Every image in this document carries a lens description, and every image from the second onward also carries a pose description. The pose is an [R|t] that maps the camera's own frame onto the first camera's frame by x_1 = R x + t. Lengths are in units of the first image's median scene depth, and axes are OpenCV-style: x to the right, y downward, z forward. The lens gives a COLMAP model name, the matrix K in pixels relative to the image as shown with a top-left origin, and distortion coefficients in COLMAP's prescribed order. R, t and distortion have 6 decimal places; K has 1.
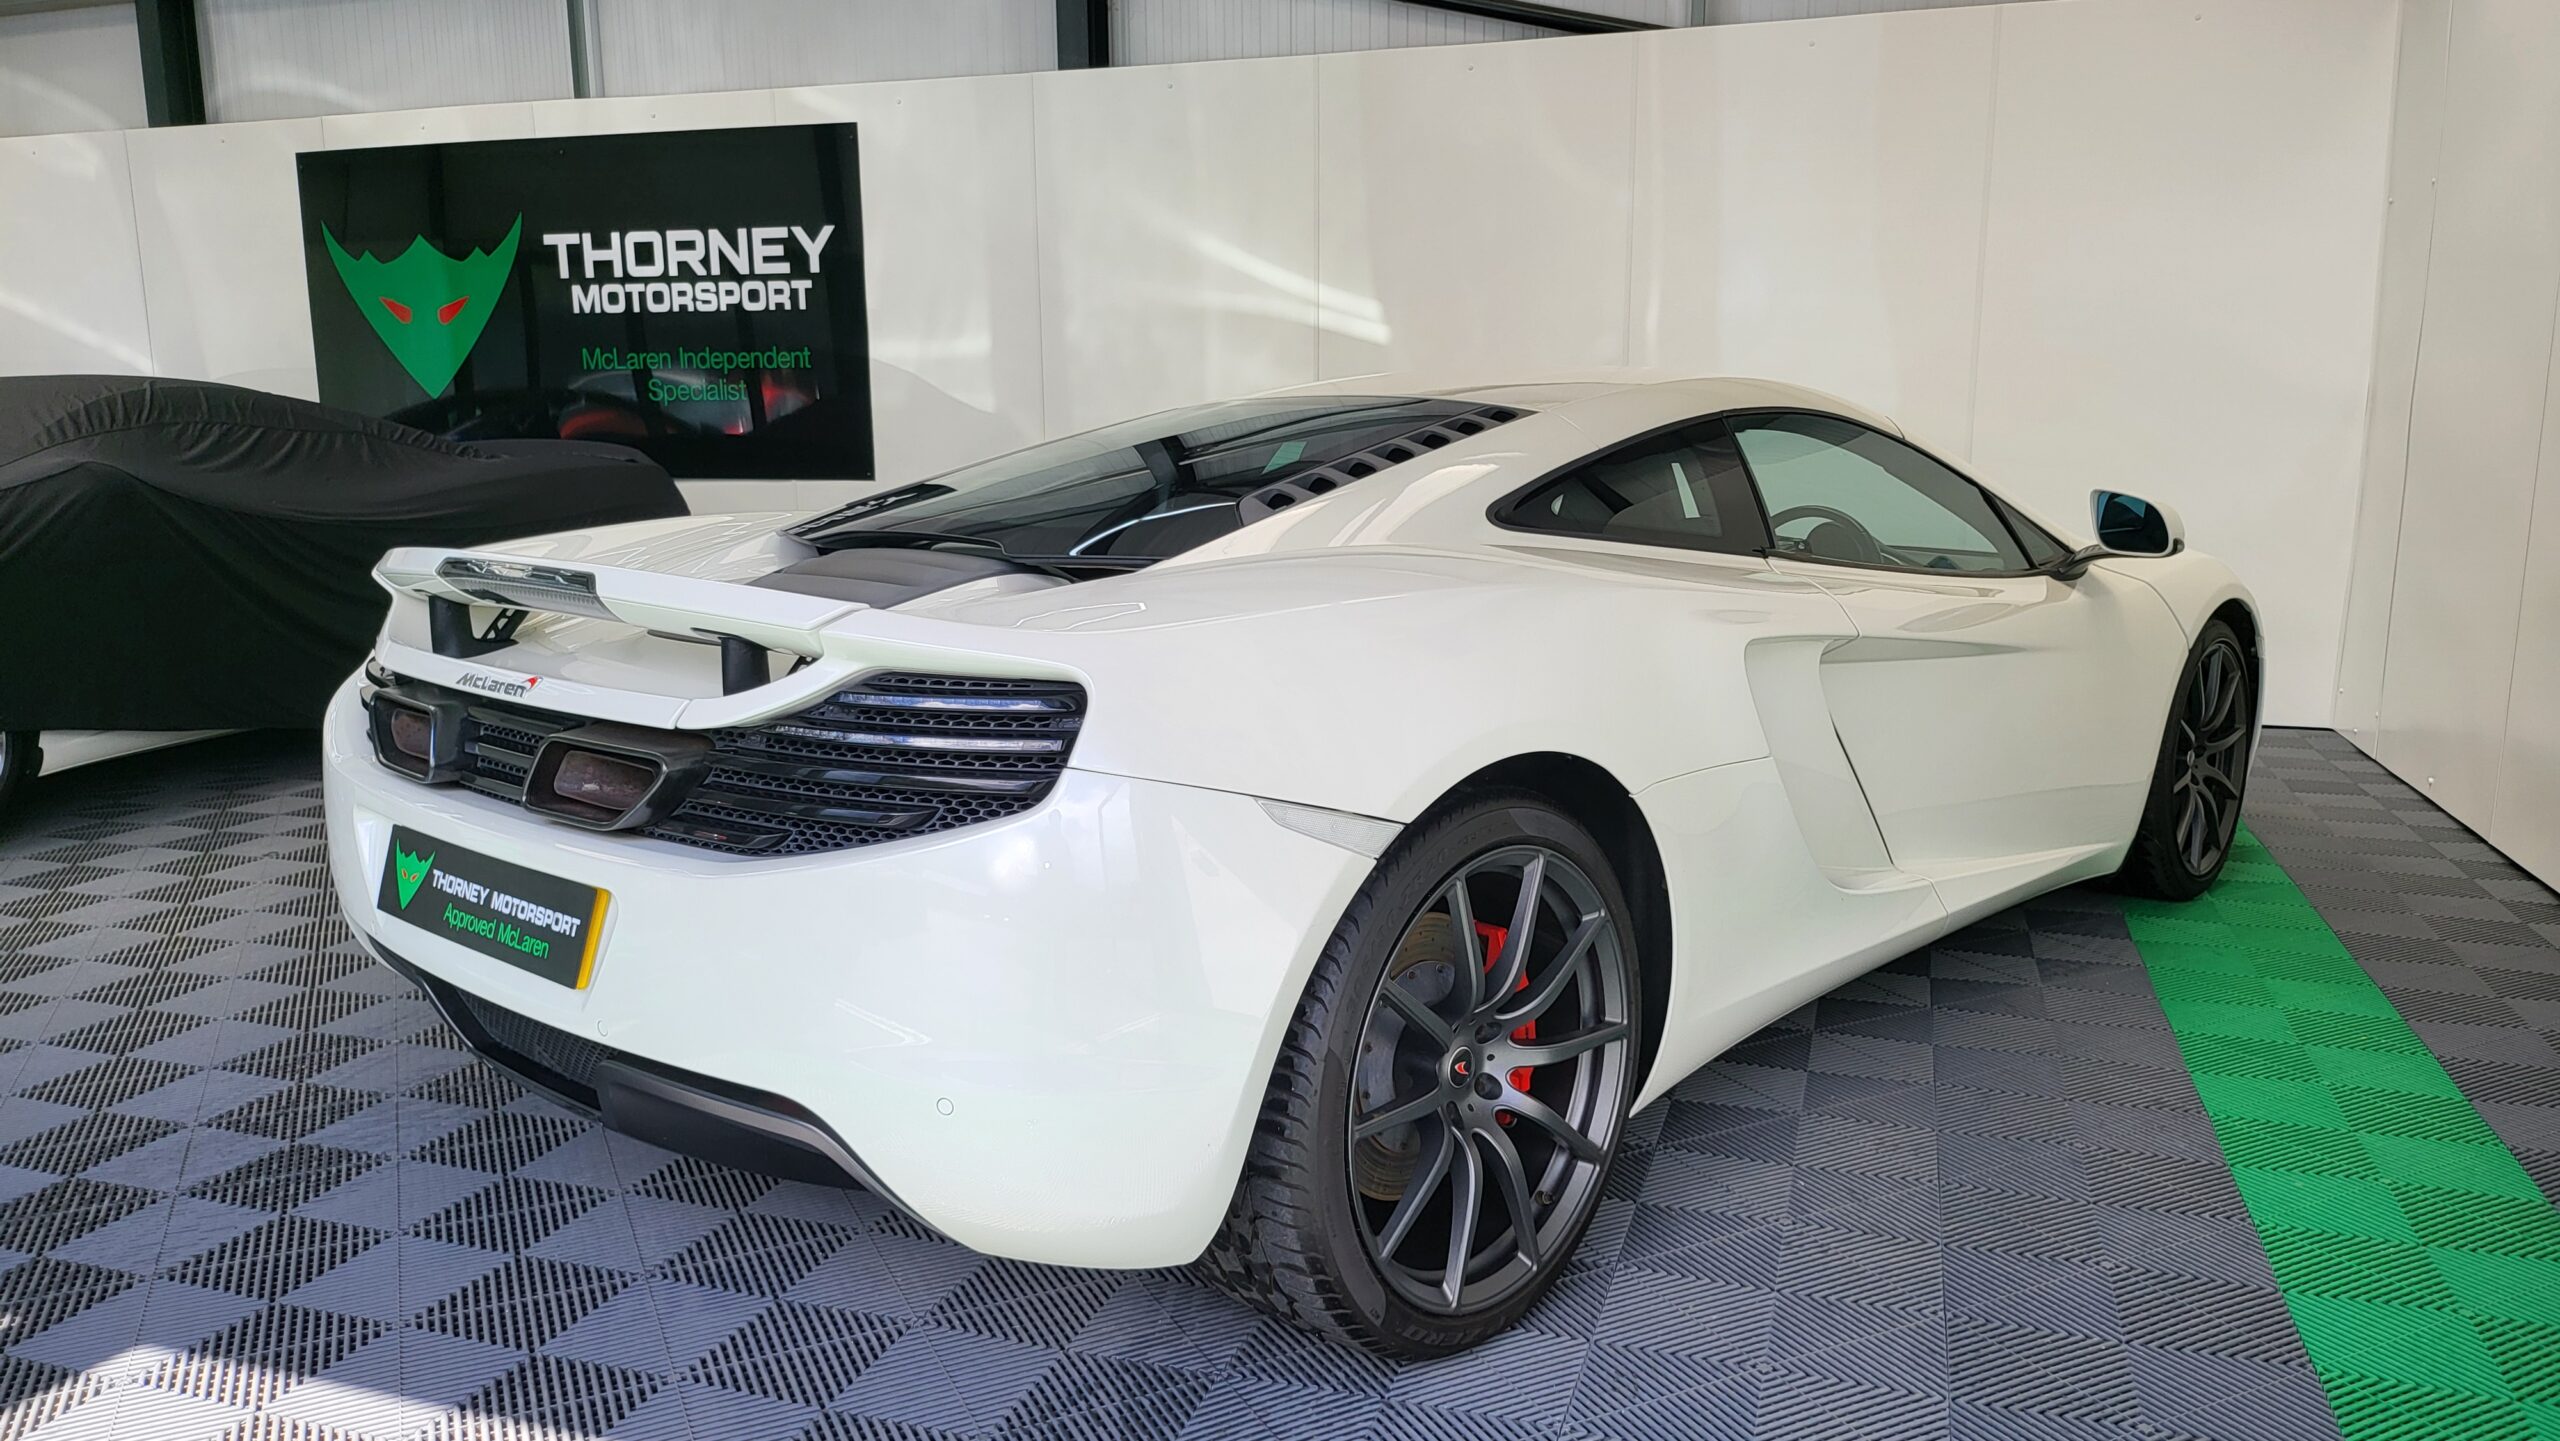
lens RADIAL K [[1822.6, 0, 1290.0], [0, 1822.6, 711.9], [0, 0, 1]] dist [0.042272, -0.048951]
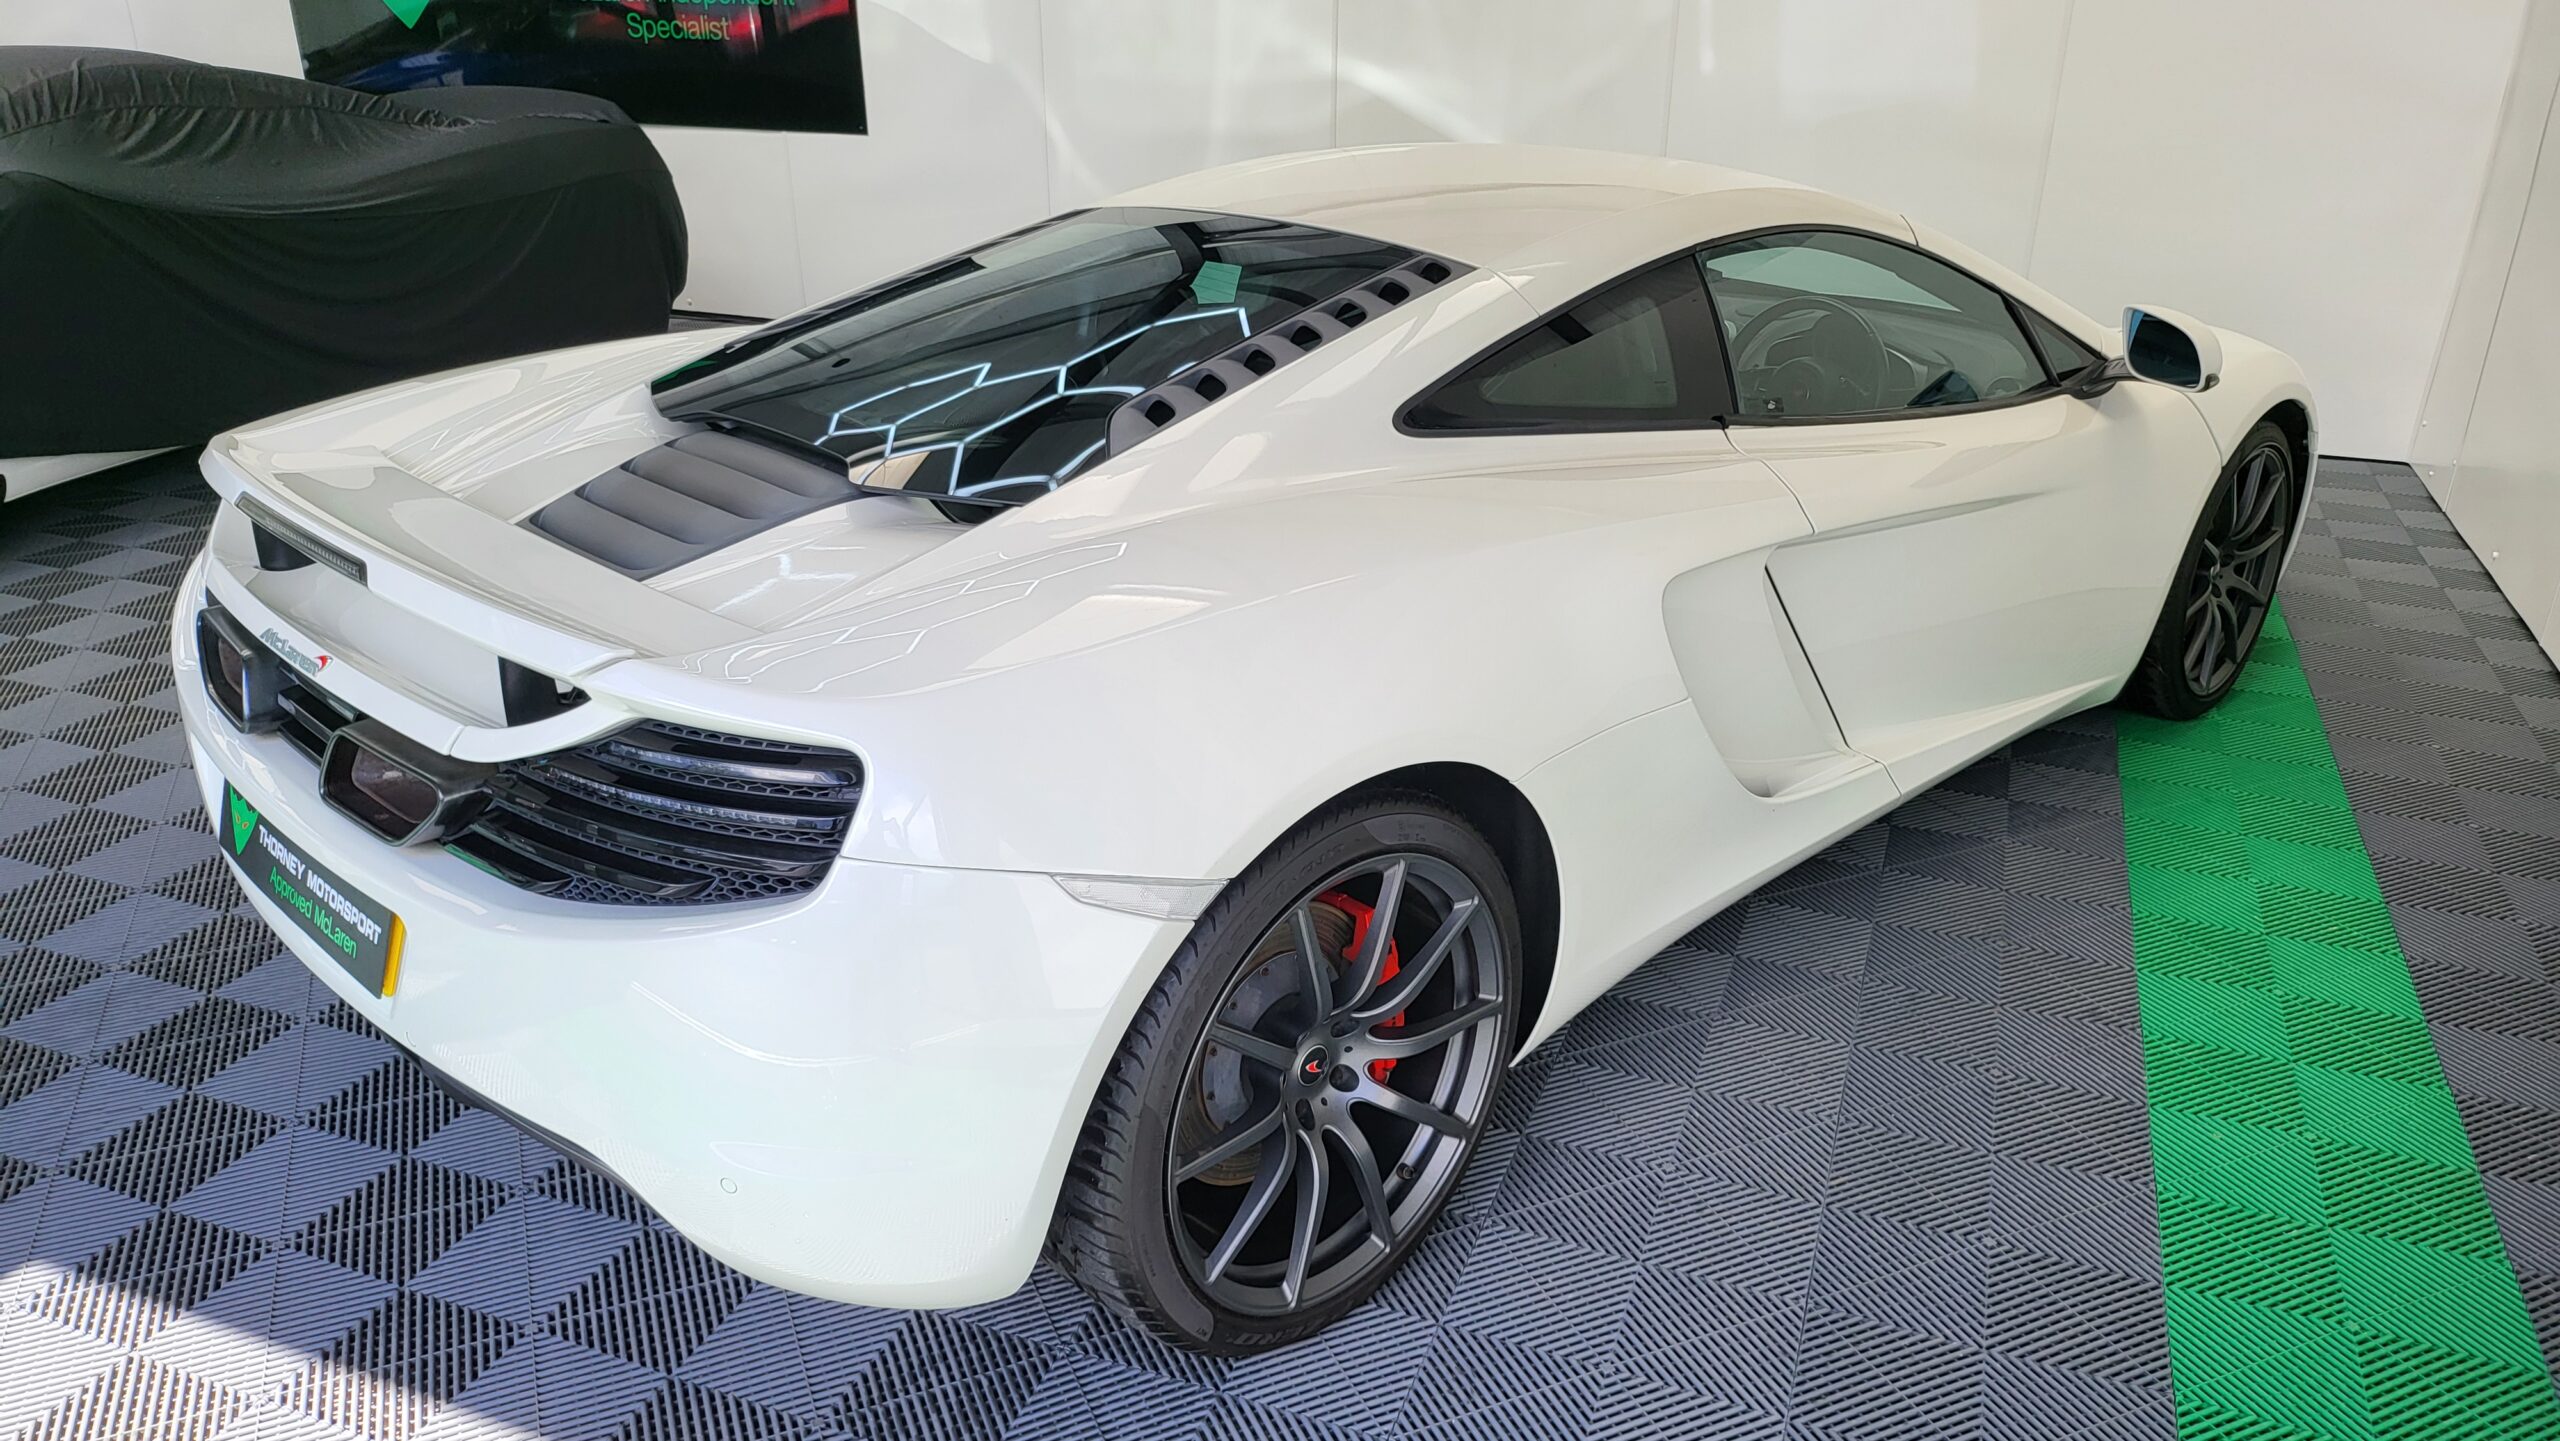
lens RADIAL K [[1826.8, 0, 1263.3], [0, 1826.8, 712.5], [0, 0, 1]] dist [0.037974, -0.041564]
pose [[0.998478, 0.026782, -0.048204, 0.102116], [-0.015224, 0.974050, 0.225822, -0.191471], [0.053001, -0.224745, 0.972975, 0.095882]]
